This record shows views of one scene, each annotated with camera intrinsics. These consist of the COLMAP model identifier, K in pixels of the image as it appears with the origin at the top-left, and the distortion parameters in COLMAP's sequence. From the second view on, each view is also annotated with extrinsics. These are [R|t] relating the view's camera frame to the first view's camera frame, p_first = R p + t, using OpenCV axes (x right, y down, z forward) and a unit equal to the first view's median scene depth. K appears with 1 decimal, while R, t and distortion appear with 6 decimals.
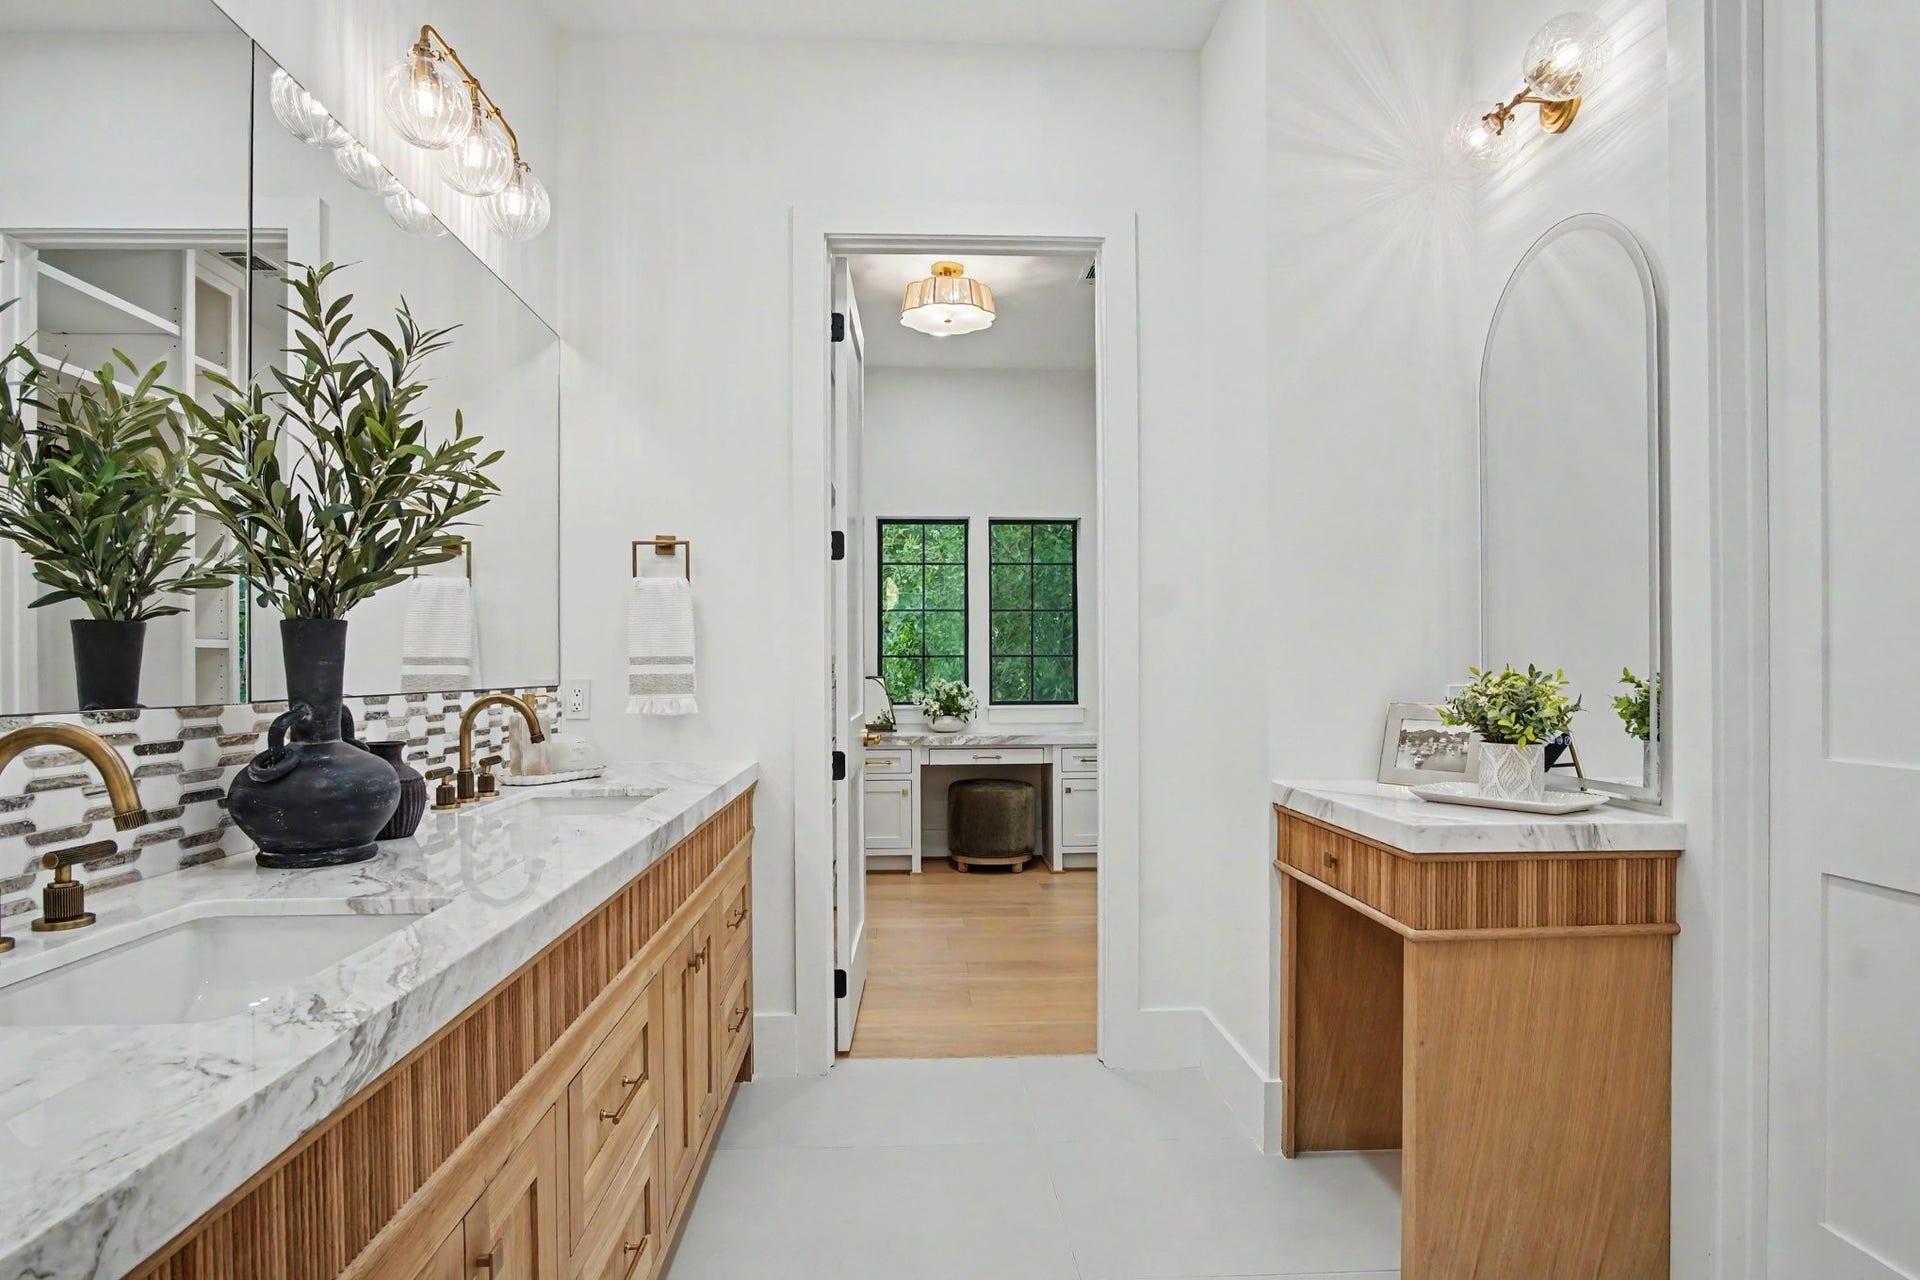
lens RADIAL K [[1054.2, 0, 956.3], [0, 1054.2, 646.8], [0, 0, 1]] dist [-0.018203, -0.000379]
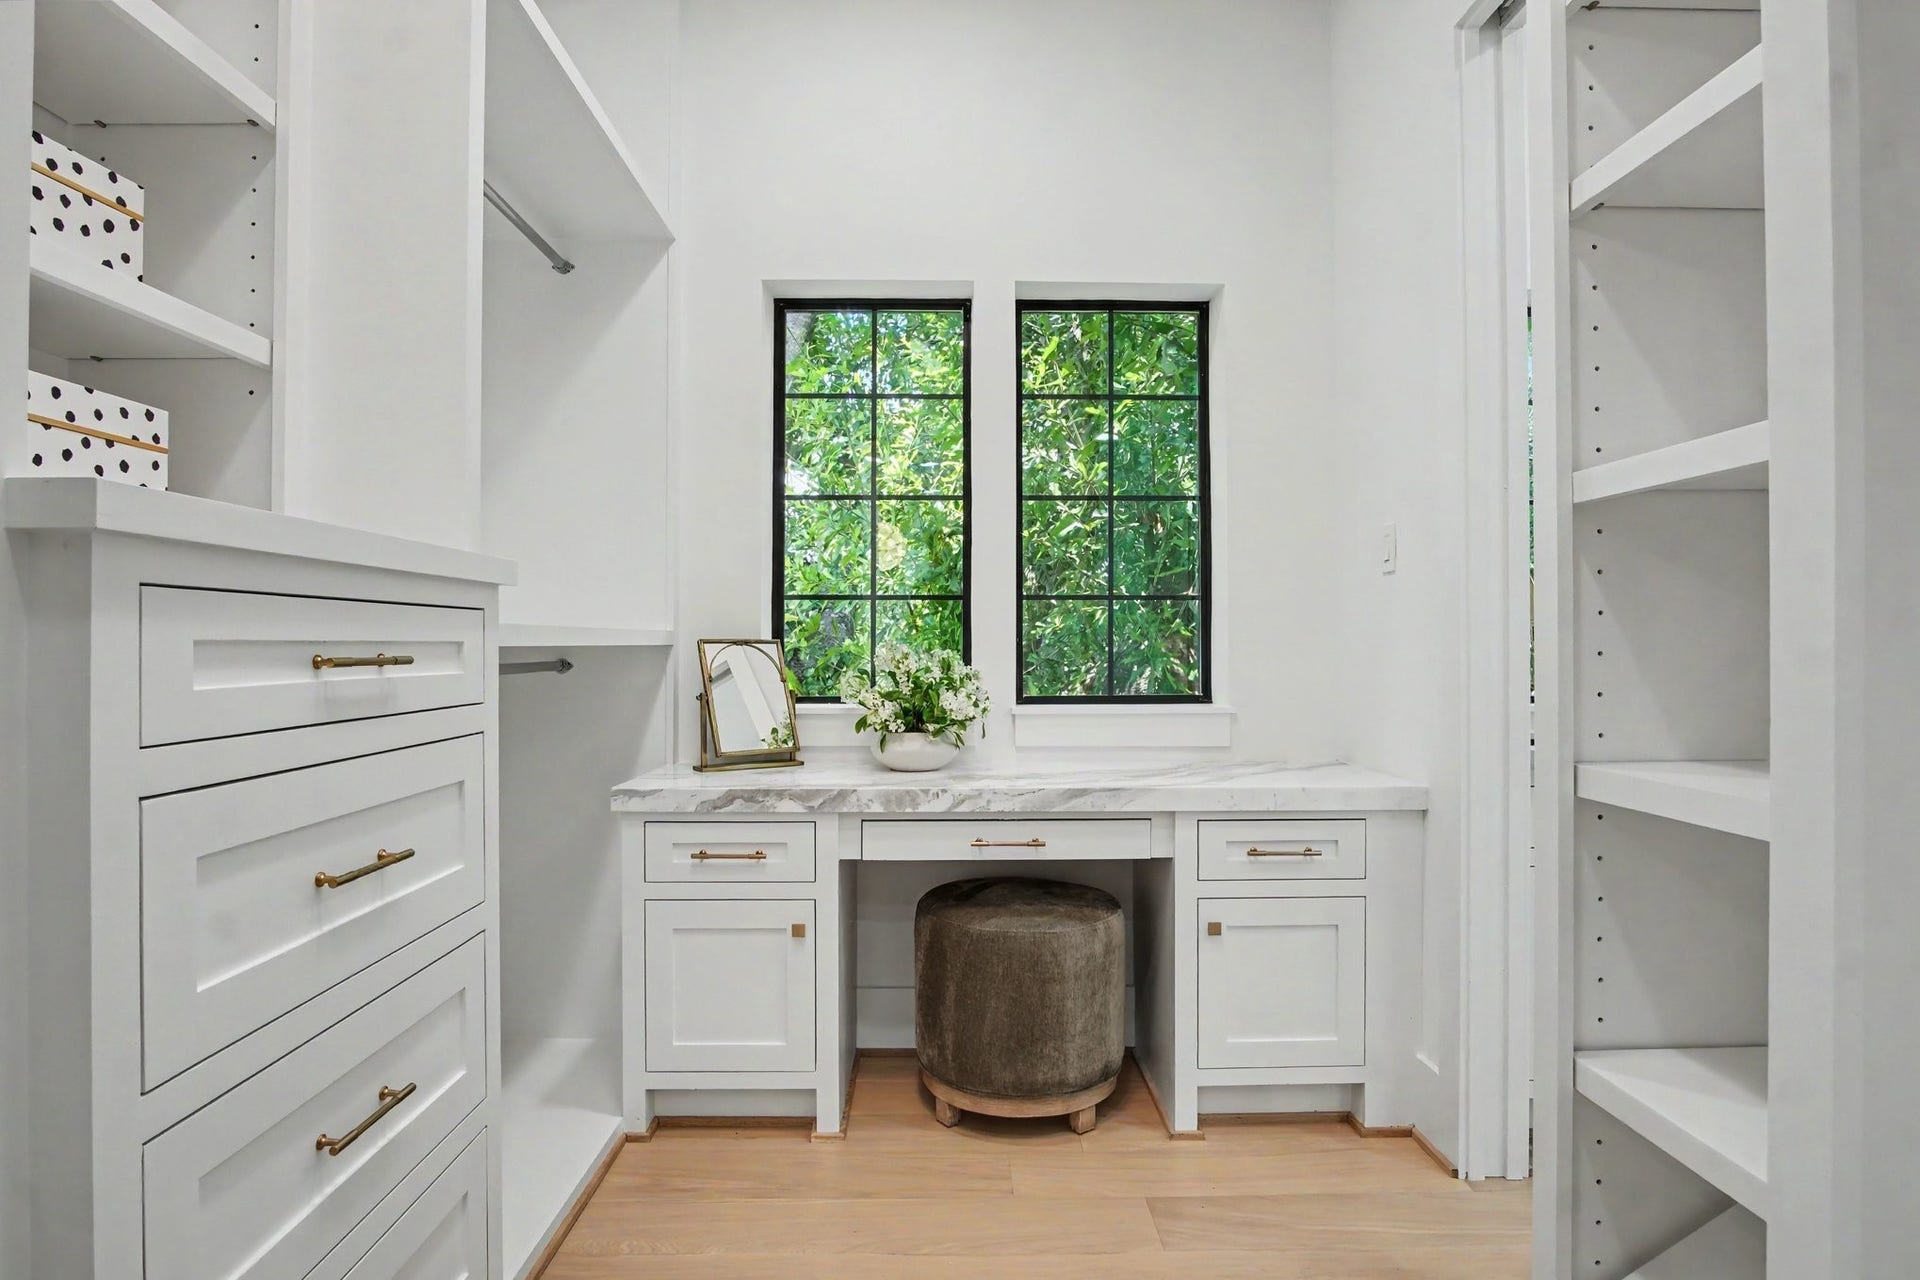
lens RADIAL K [[1100.6, 0, 960.0], [0, 1100.6, 640.0], [0, 0, 1]] dist [-0.002680, -0.000186]
pose [[0.999698, 0.002674, -0.024411, 0.020544], [-0.002422, 0.999944, 0.010349, 0.024146], [0.024438, -0.010286, 0.999648, 0.569599]]
